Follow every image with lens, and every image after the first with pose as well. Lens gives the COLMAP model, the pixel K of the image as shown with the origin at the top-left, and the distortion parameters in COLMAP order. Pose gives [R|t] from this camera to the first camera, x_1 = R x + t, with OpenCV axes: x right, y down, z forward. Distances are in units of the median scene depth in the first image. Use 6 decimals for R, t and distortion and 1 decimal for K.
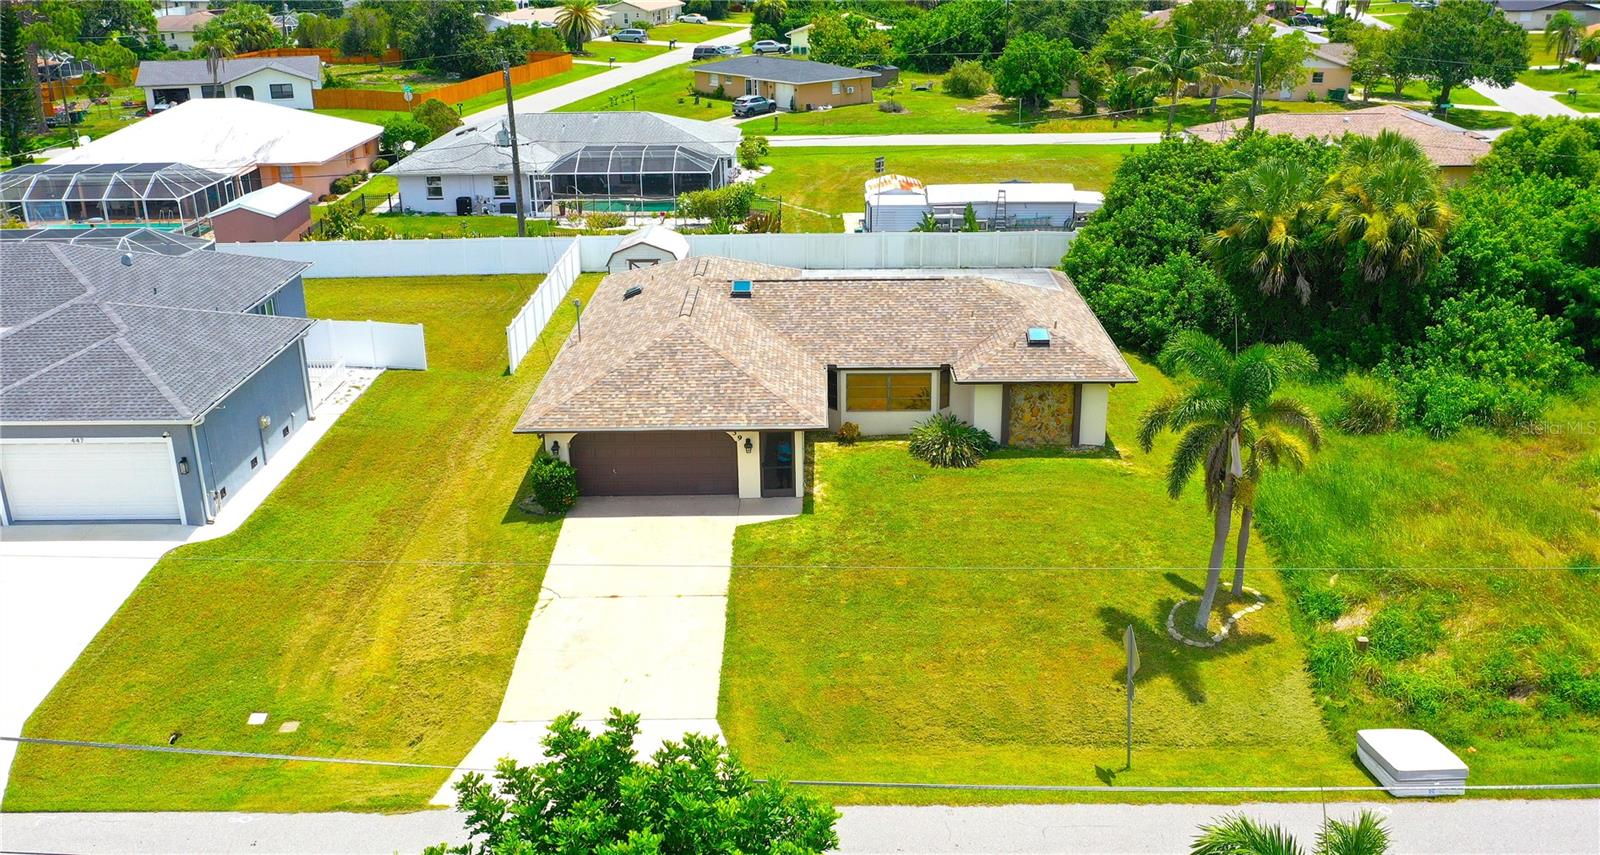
lens RADIAL K [[1401.4, 0, 828.3], [0, 1401.4, 430.6], [0, 0, 1]] dist [-0.003012, -0.004668]
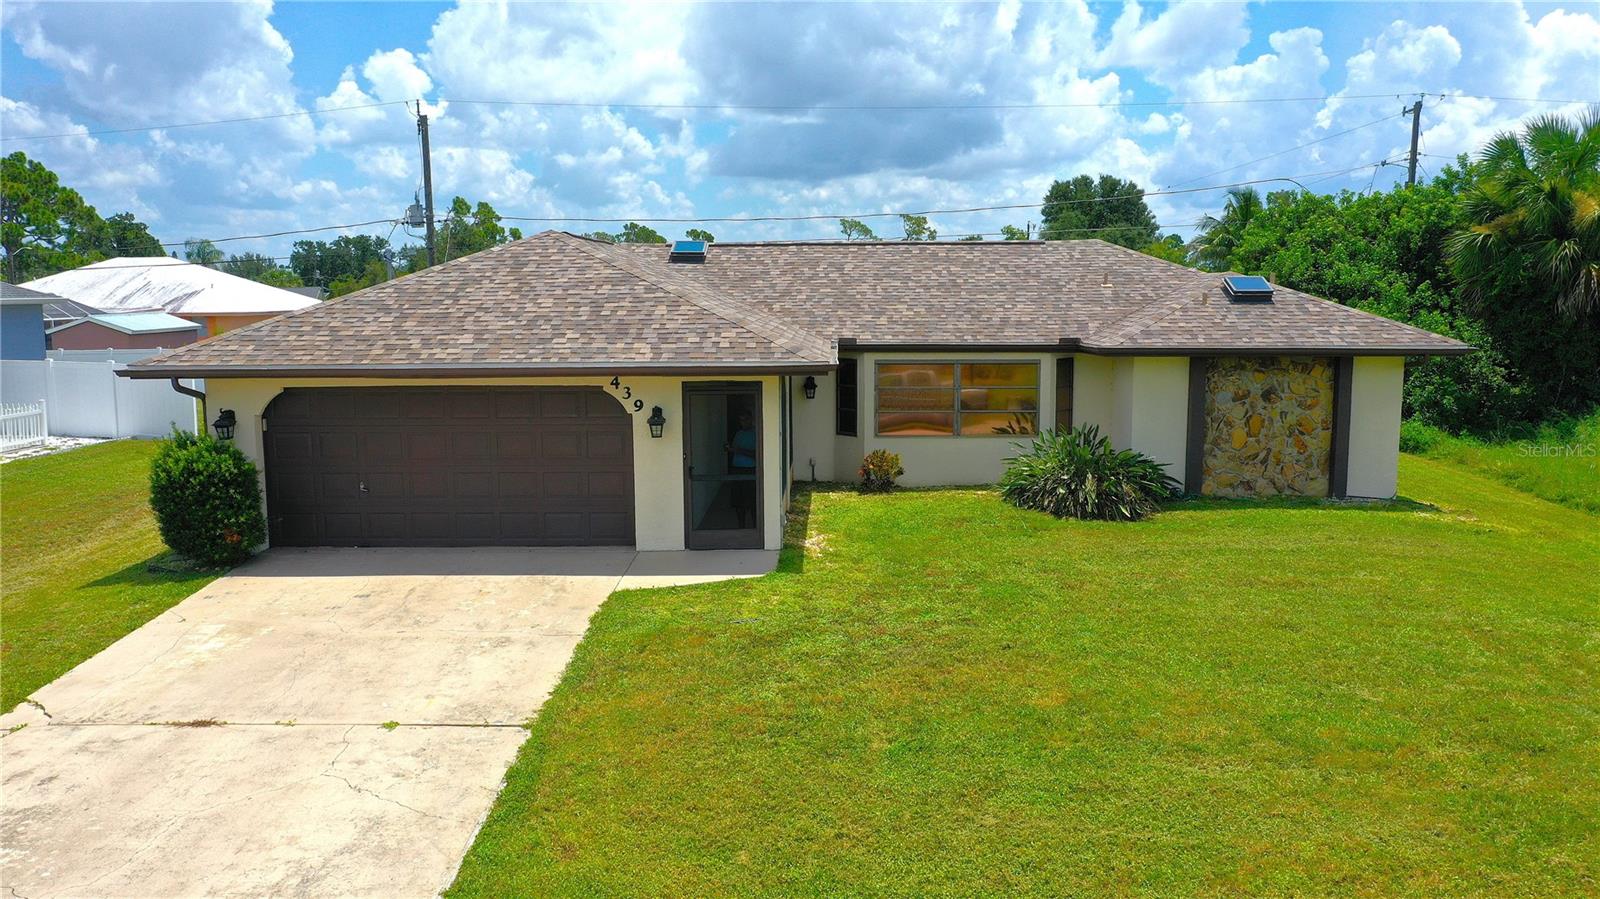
lens RADIAL K [[1250.0, 0, 800.0], [0, 1250.0, 449.5], [0, 0, 1]] dist [-0.004793, -0.001294]
pose [[0.999384, 0.007522, -0.034293, 0.001349], [-0.015028, 0.974420, -0.224233, 0.101299], [0.031729, 0.224610, 0.973932, 0.590723]]
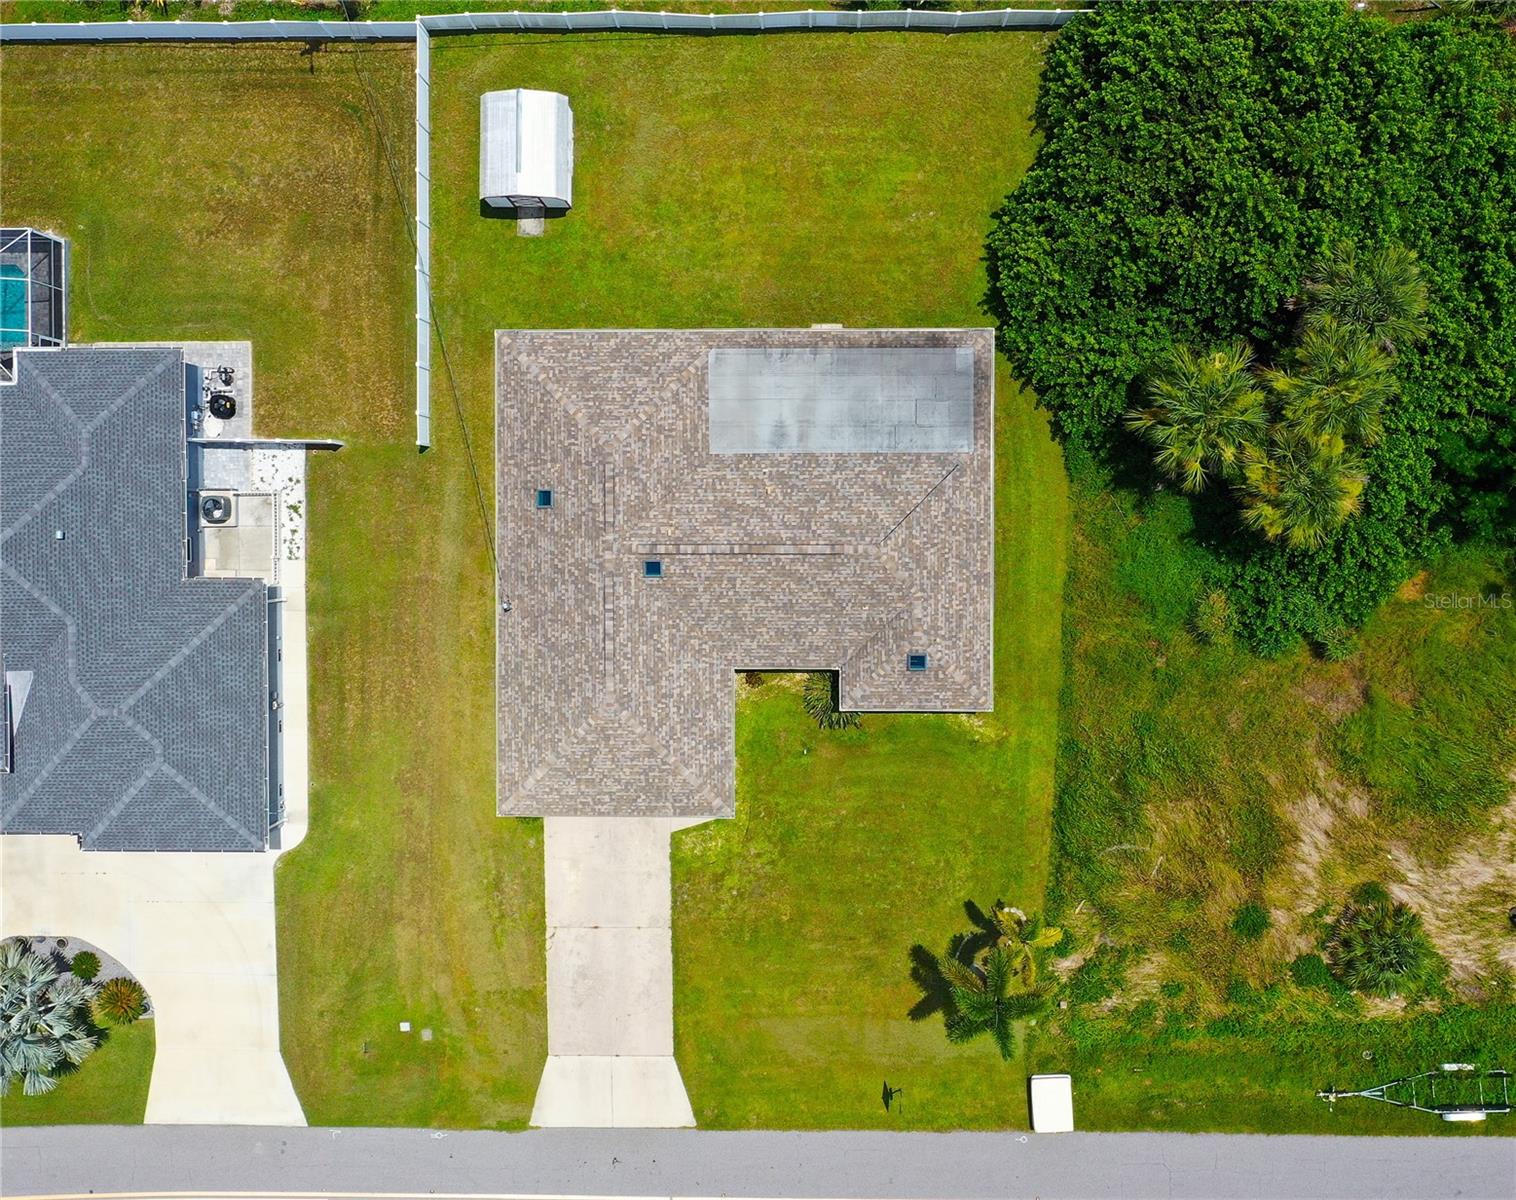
lens RADIAL K [[1754.3, 0, 794.9], [0, 1754.3, 550.5], [0, 0, 1]] dist [-0.006029, 0.012990]
pose [[0.999966, 0.004764, -0.006722, 0.062044], [0.004741, 0.334499, 0.942384, -1.534129], [0.006738, -0.942384, 0.334465, 0.637190]]
